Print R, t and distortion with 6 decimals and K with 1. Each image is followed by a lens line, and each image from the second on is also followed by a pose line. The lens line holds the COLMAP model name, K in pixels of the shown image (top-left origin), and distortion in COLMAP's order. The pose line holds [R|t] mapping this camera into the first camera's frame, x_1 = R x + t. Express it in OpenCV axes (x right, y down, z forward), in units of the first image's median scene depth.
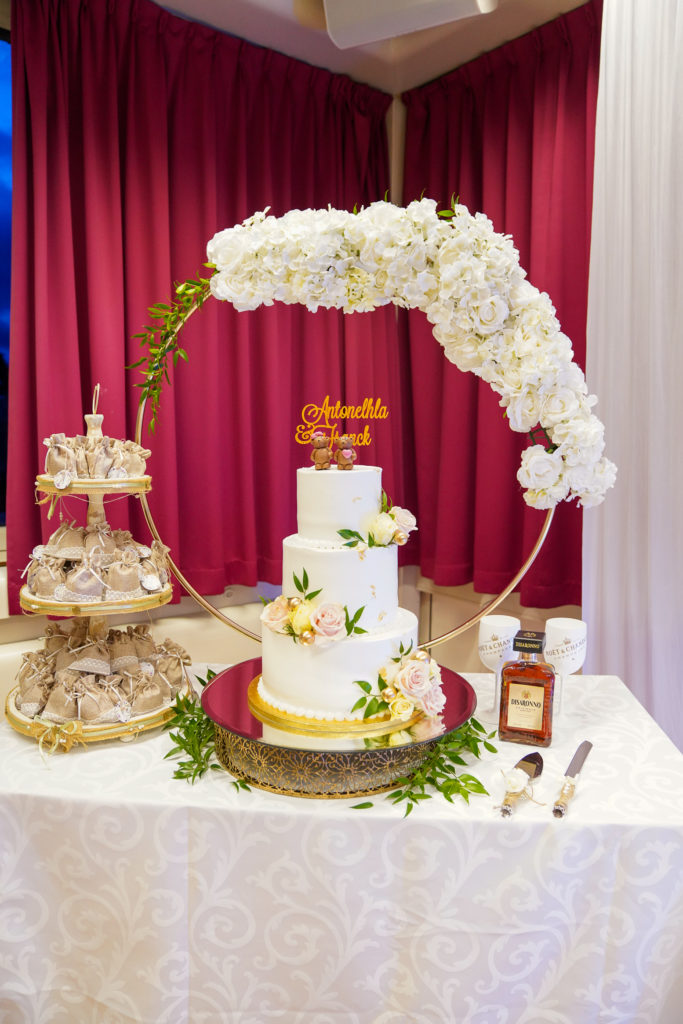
lens RADIAL K [[711.5, 0, 341.5], [0, 711.5, 512.0], [0, 0, 1]] dist [-0.133278, 0.103114]
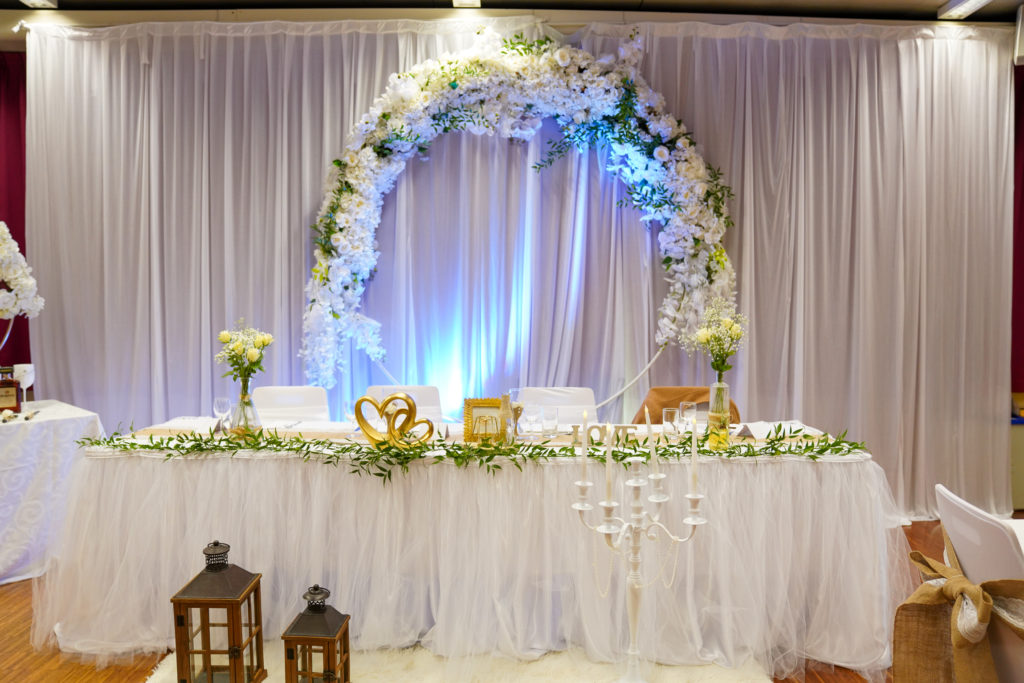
lens RADIAL K [[711.5, 0, 512.0], [0, 711.5, 341.5], [0, 0, 1]] dist [-0.133278, 0.103114]
pose [[0.589105, -0.045428, 0.806779, -0.838335], [0.080483, 0.996752, -0.002644, 0.332510], [-0.804039, 0.066489, 0.590848, -2.519577]]
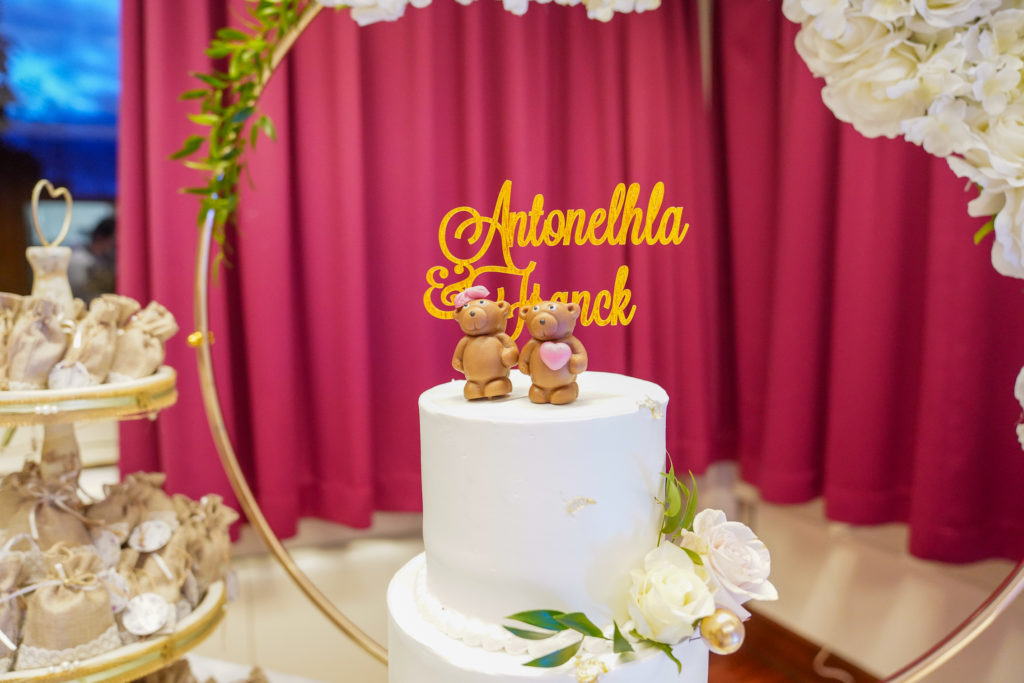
lens RADIAL K [[711.5, 0, 512.0], [0, 711.5, 341.5], [0, 0, 1]] dist [-0.133278, 0.103114]
pose [[0.982159, 0.010290, -0.187772, 0.041693], [-0.011714, 0.999910, -0.006477, -0.073577], [0.187689, 0.008561, 0.982191, 0.582962]]
